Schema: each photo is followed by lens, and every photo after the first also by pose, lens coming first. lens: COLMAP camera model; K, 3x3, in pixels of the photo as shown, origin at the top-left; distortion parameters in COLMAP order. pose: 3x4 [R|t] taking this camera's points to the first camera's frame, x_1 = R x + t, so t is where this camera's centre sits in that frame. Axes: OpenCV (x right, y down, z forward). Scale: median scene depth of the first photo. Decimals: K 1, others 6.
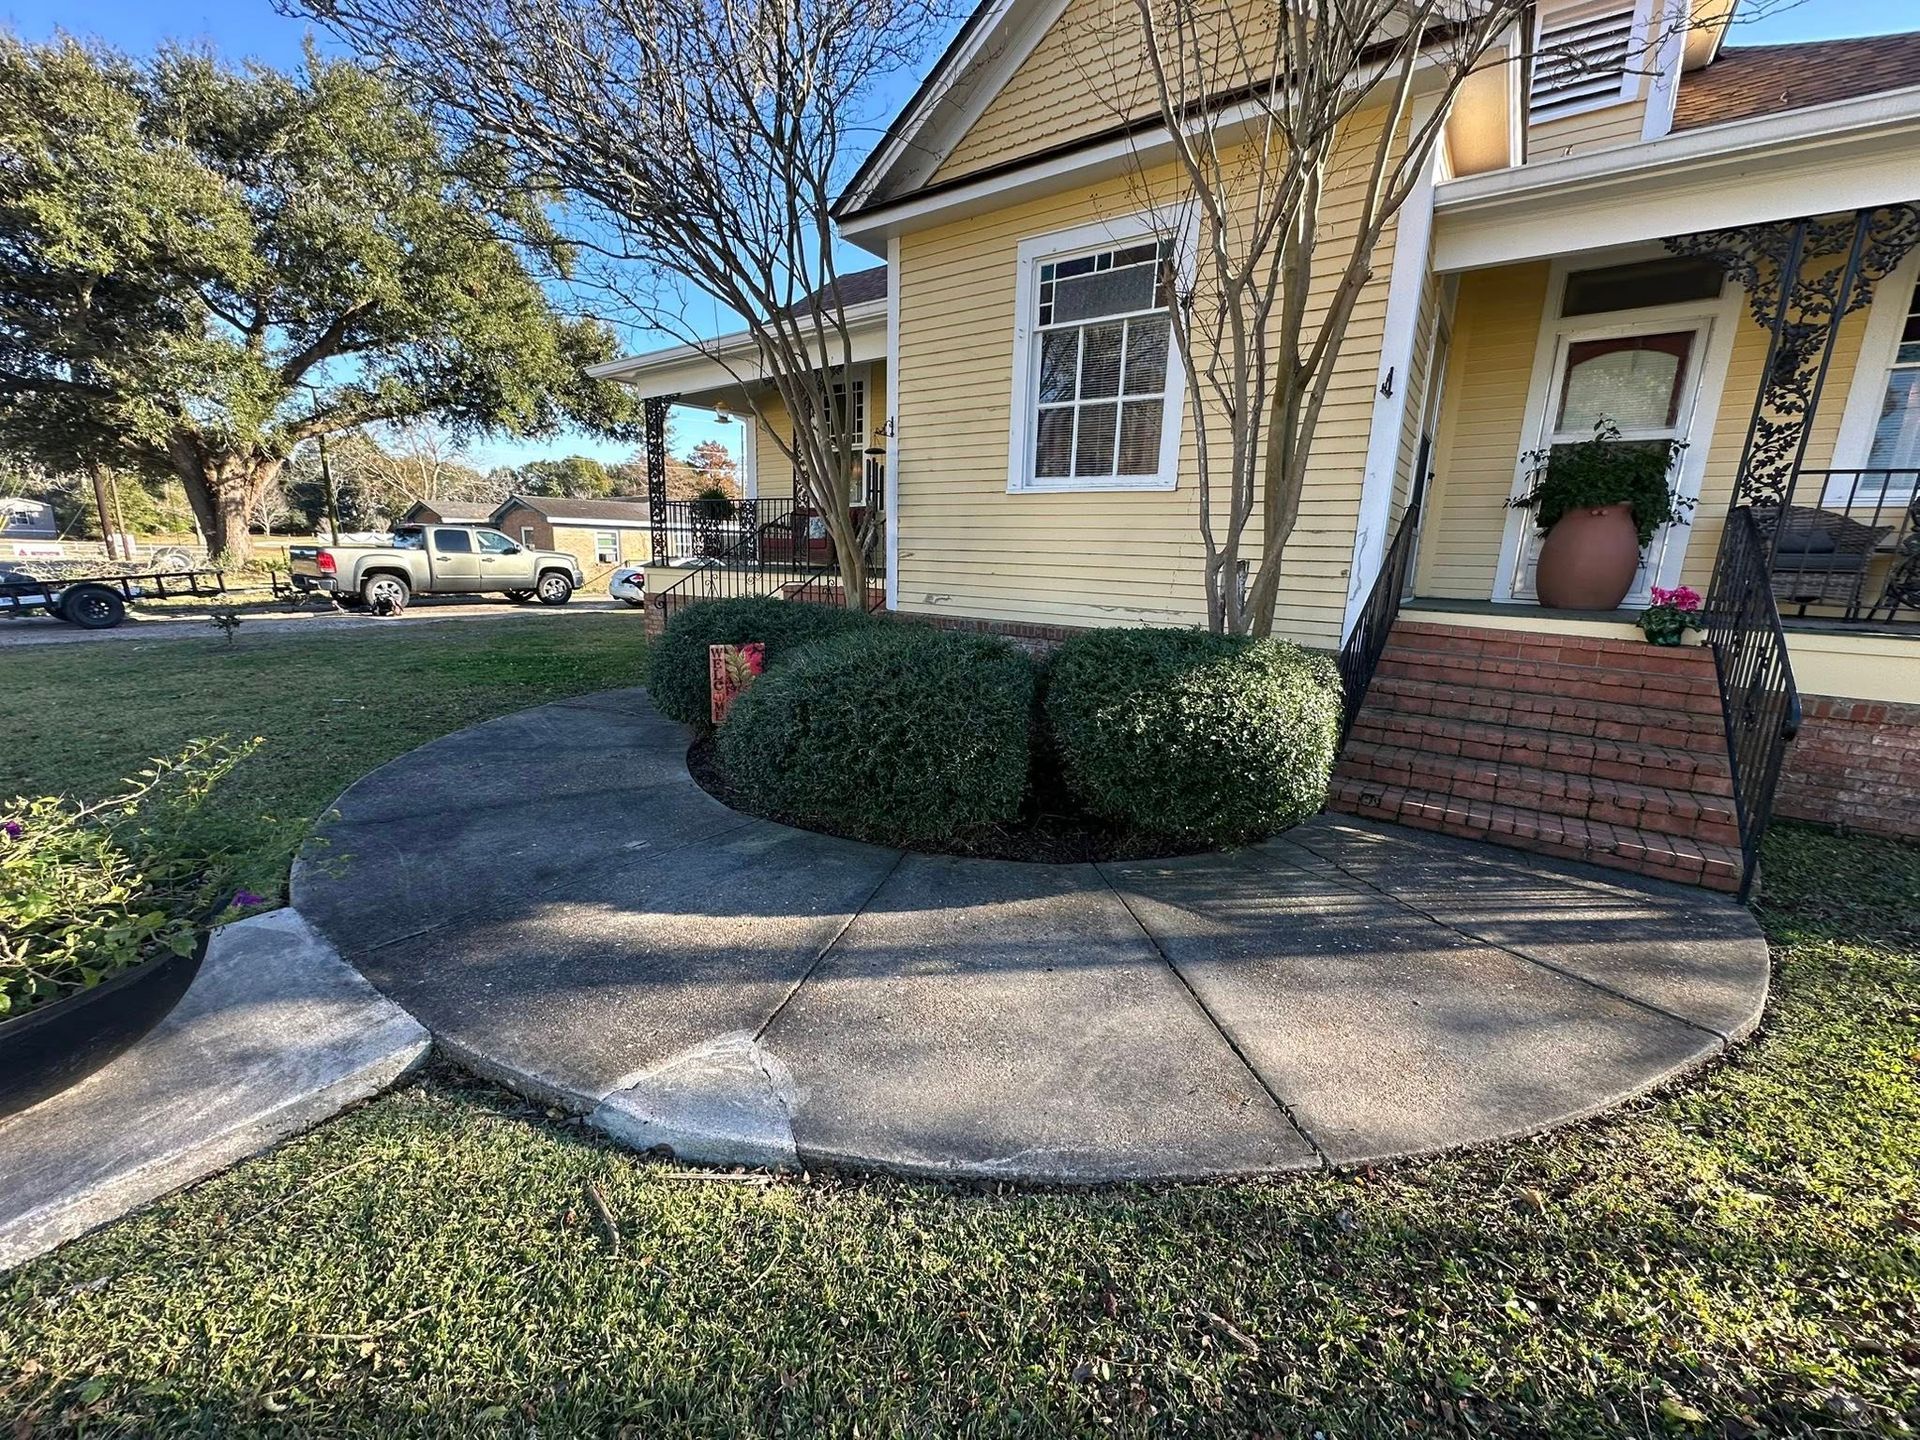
lens RADIAL K [[773.5, 0, 960.0], [0, 773.5, 720.0], [0, 0, 1]] dist [0.001353, 0.000342]
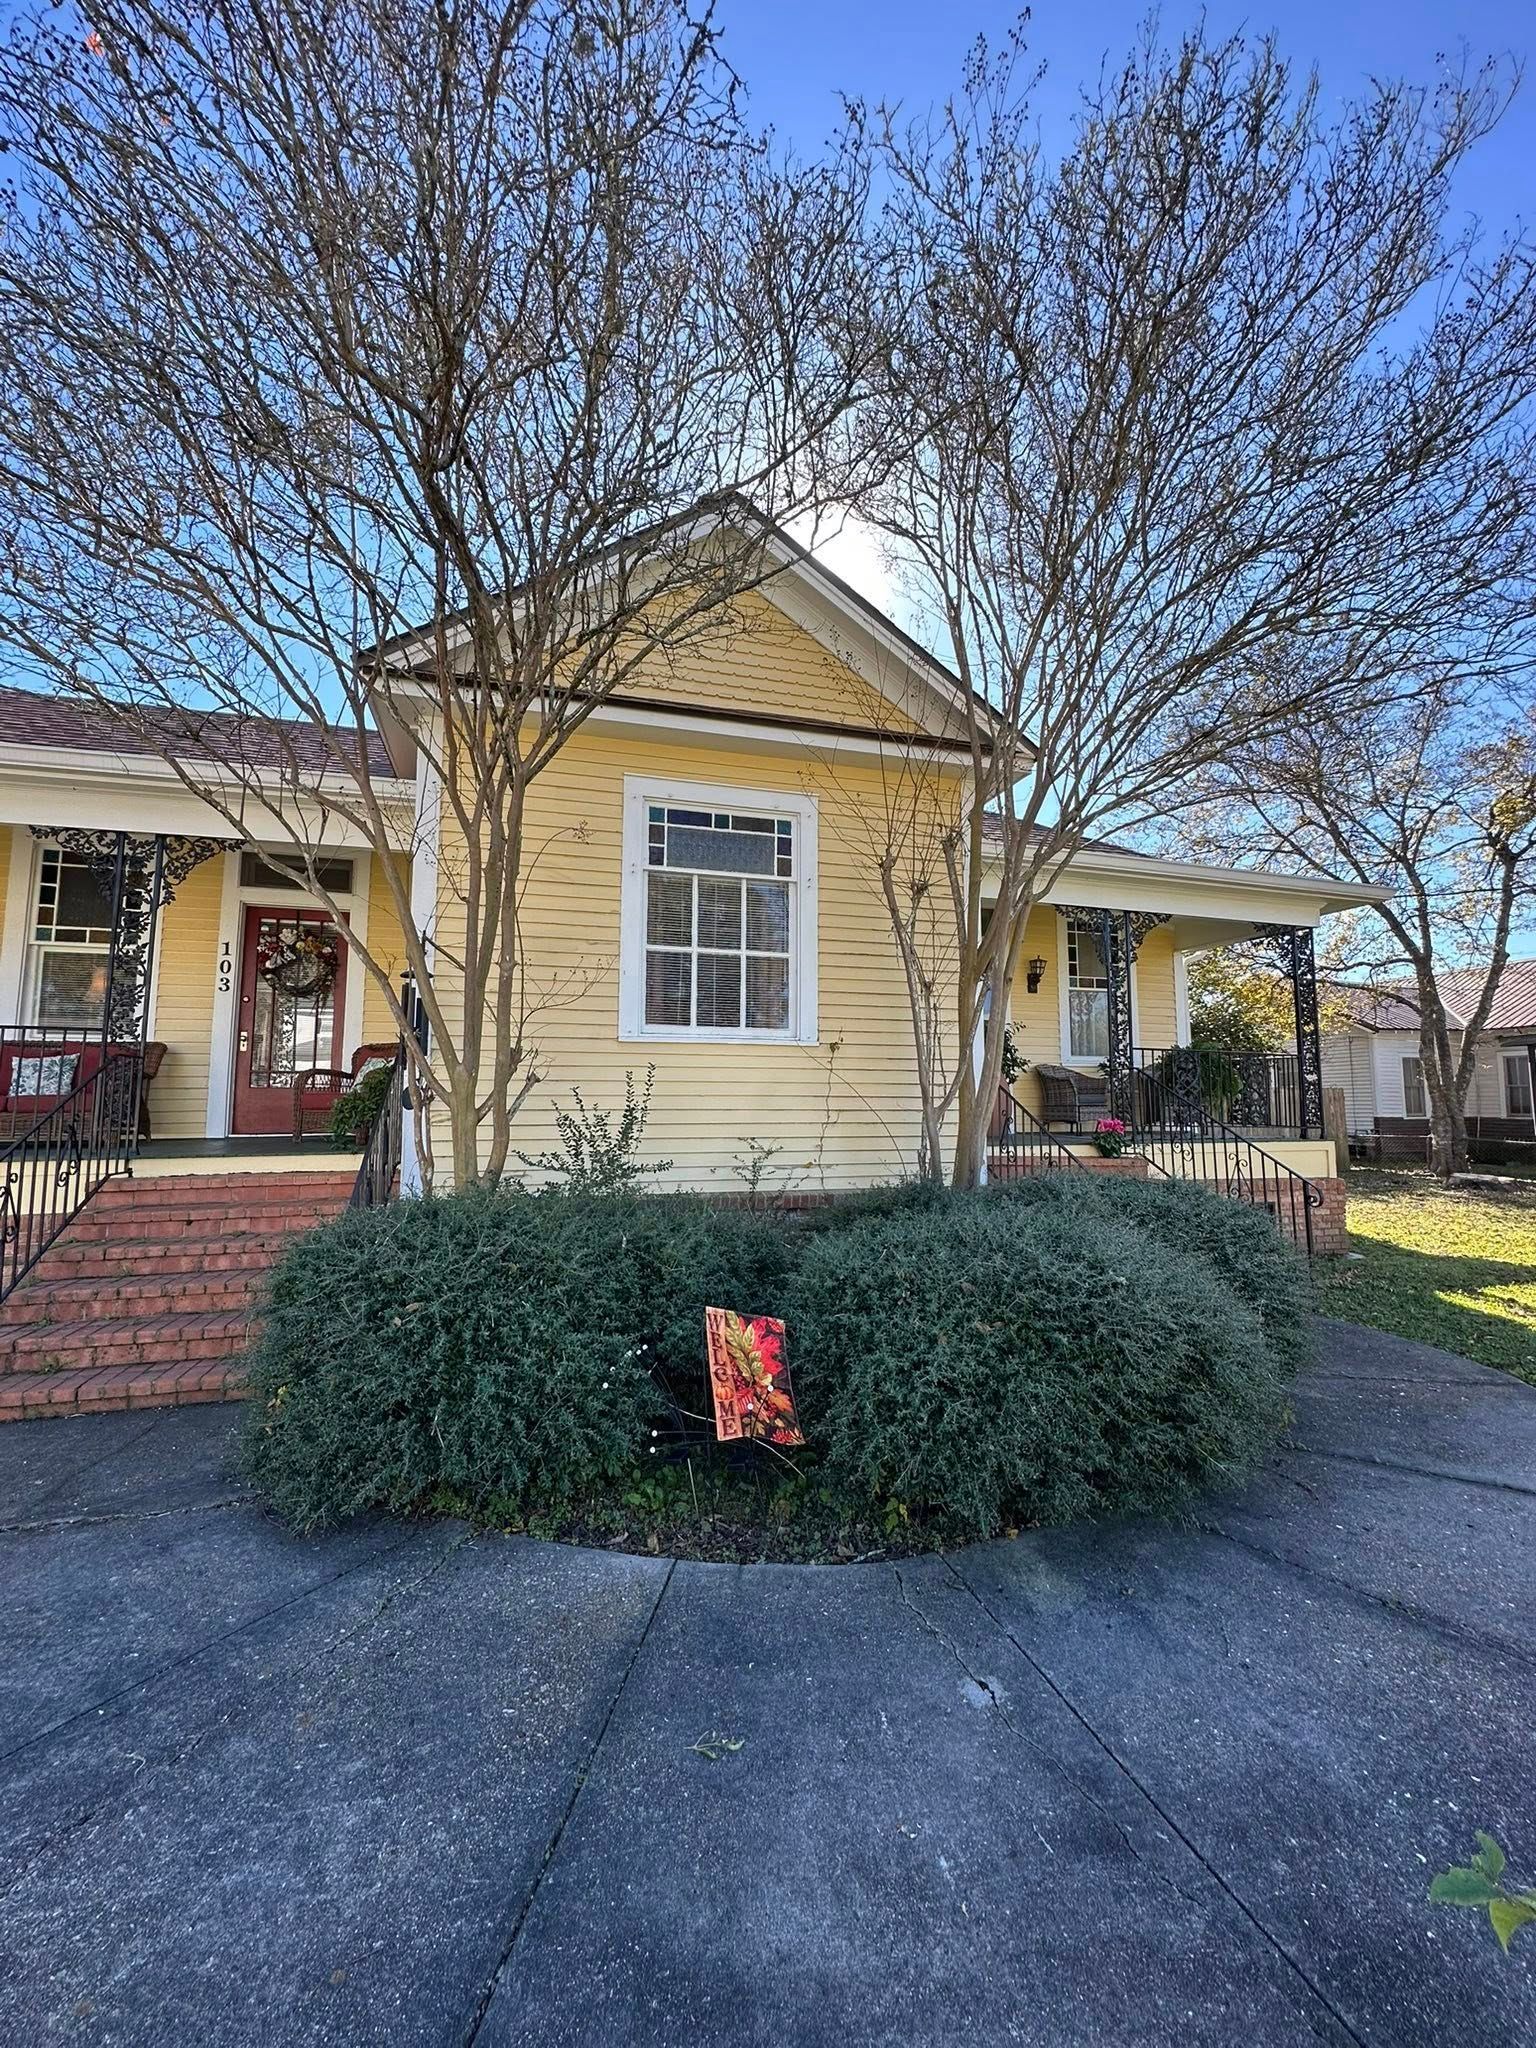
lens RADIAL K [[825.0, 0, 768.0], [0, 825.0, 1024.0], [0, 0, 1]] dist [0.001353, 0.000342]
pose [[0.612892, 0.053984, 0.788320, -0.503889], [0.190399, 0.958177, -0.213645, -0.089734], [-0.766884, 0.281037, 0.576981, 0.352184]]
